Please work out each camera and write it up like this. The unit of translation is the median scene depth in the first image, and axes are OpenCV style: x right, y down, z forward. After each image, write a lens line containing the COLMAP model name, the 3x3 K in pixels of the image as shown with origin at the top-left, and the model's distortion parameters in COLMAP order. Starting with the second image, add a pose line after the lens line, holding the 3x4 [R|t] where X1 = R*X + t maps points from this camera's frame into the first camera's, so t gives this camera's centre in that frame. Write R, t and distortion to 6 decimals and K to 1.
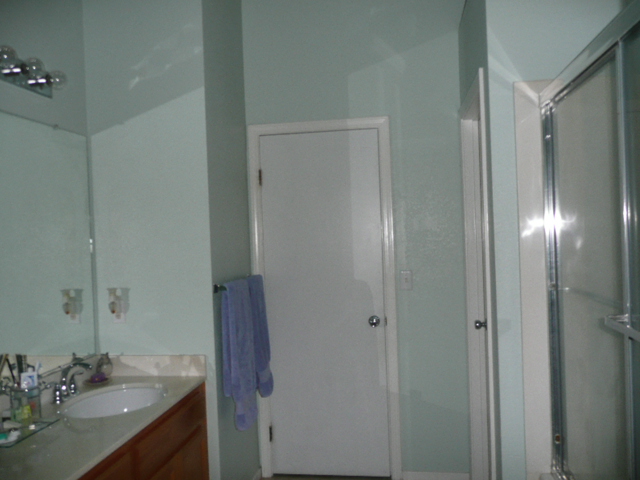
lens RADIAL K [[545.3, 0, 318.4], [0, 545.3, 240.1], [0, 0, 1]] dist [-0.033295, 0.051300]
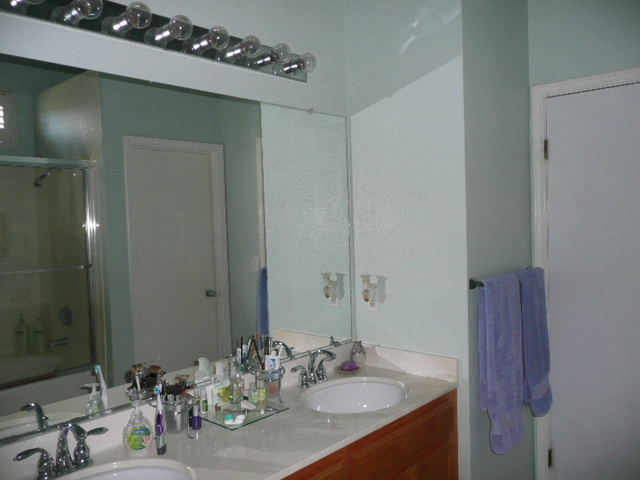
lens RADIAL K [[545.3, 0, 322.1], [0, 545.3, 241.2], [0, 0, 1]] dist [-0.033295, 0.051300]
pose [[0.834055, 0.034572, -0.550597, 0.083146], [-0.006767, 0.998601, 0.052452, -0.021208], [0.551640, -0.040021, 0.833122, 0.158895]]
